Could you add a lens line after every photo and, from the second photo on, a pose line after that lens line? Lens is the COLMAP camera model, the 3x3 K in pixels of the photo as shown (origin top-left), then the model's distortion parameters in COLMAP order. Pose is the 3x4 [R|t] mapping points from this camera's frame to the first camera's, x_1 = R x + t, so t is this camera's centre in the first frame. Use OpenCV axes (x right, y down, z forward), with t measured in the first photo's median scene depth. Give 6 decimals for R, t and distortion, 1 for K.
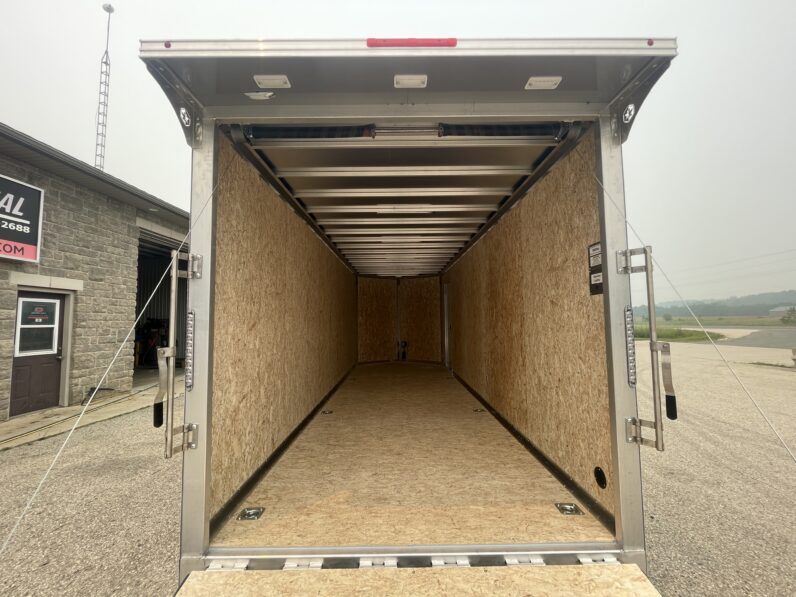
lens RADIAL K [[322.6, 0, 398.0], [0, 322.6, 298.5], [0, 0, 1]] dist [-0.003286, -0.000269]
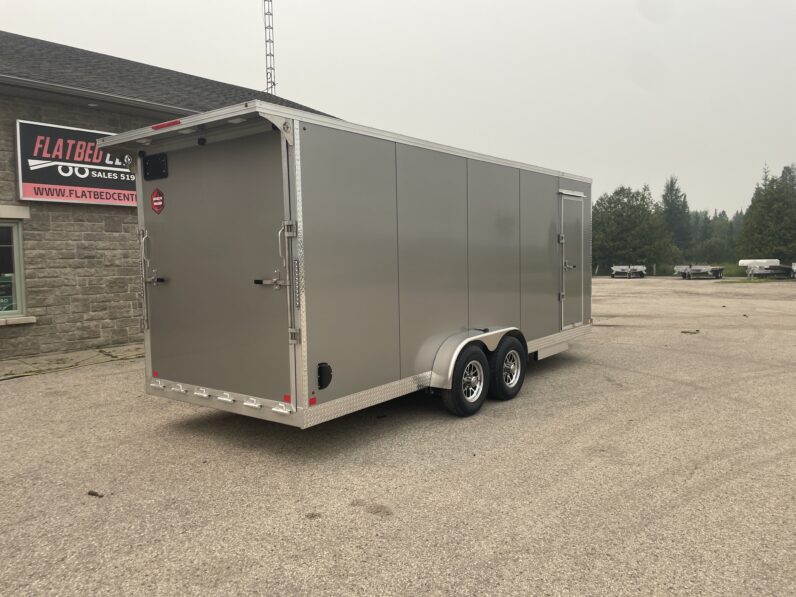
lens RADIAL K [[612.0, 0, 398.0], [0, 612.0, 298.5], [0, 0, 1]] dist [0.096168, -0.124597]
pose [[0.786188, 0.039931, -0.616696, 0.959549], [0.054013, 0.989651, 0.132939, -0.047824], [0.615622, -0.137825, 0.775895, -0.326547]]
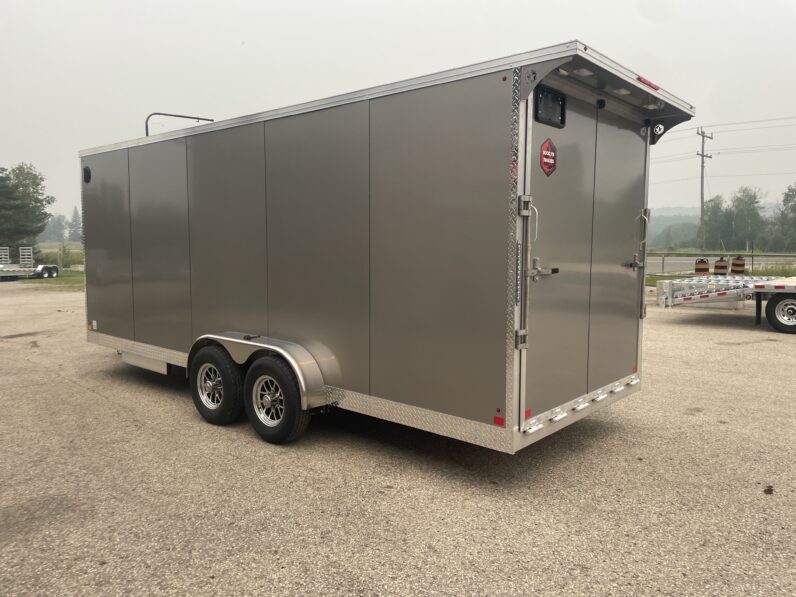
lens RADIAL K [[597.6, 0, 415.2], [0, 597.6, 299.4], [0, 0, 1]] dist [0.082616, -0.100608]
pose [[0.649821, -0.059733, 0.757736, -0.860820], [-0.061336, 0.989535, 0.130606, -0.006949], [-0.757608, -0.131347, 0.639357, -0.064956]]
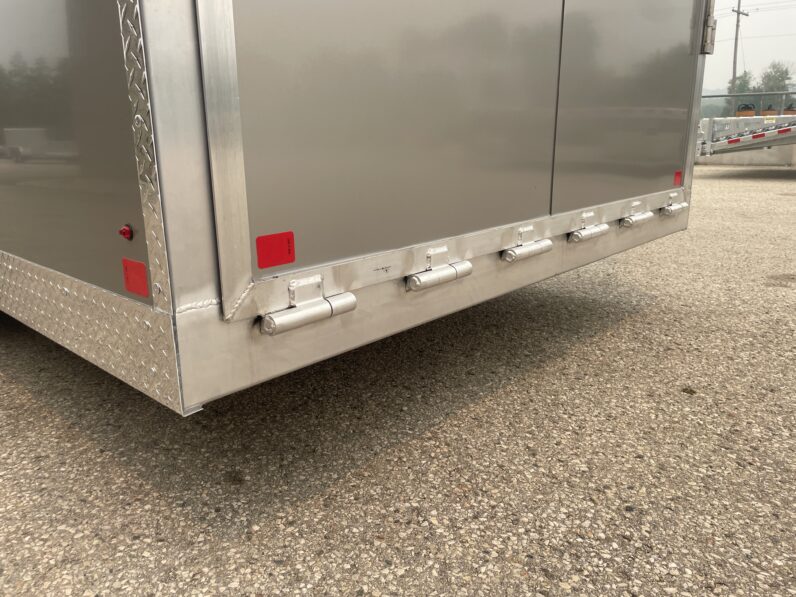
lens RADIAL K [[612.0, 0, 398.0], [0, 612.0, 298.5], [0, 0, 1]] dist [0.096168, -0.124597]
pose [[0.671821, -0.193405, 0.715018, -0.290321], [-0.046356, 0.952440, 0.301181, 0.190360], [-0.739261, -0.235485, 0.630904, 0.150883]]
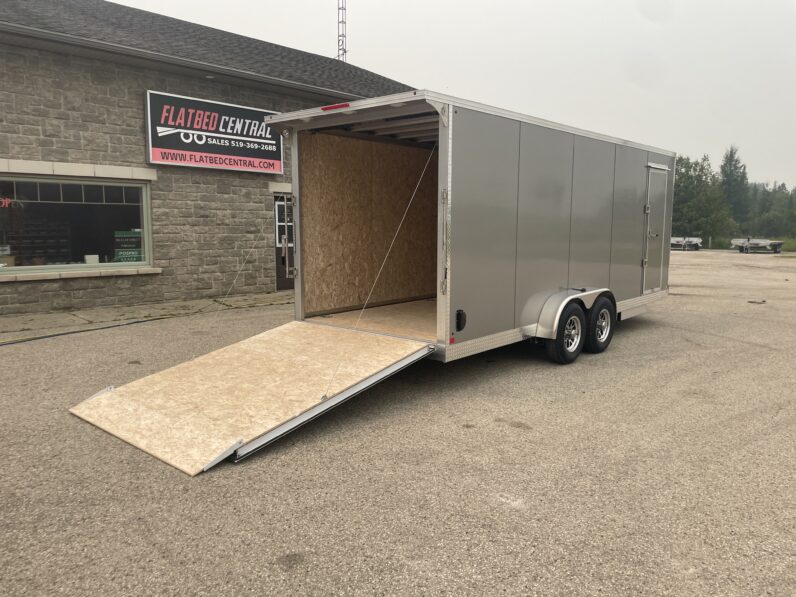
lens RADIAL K [[612.0, 0, 398.0], [0, 612.0, 298.5], [0, 0, 1]] dist [0.096168, -0.124597]
pose [[0.744328, 0.098858, -0.660456, 0.949692], [0.033118, 0.982301, 0.184356, -0.064975], [0.666992, -0.159094, 0.727881, -0.594627]]
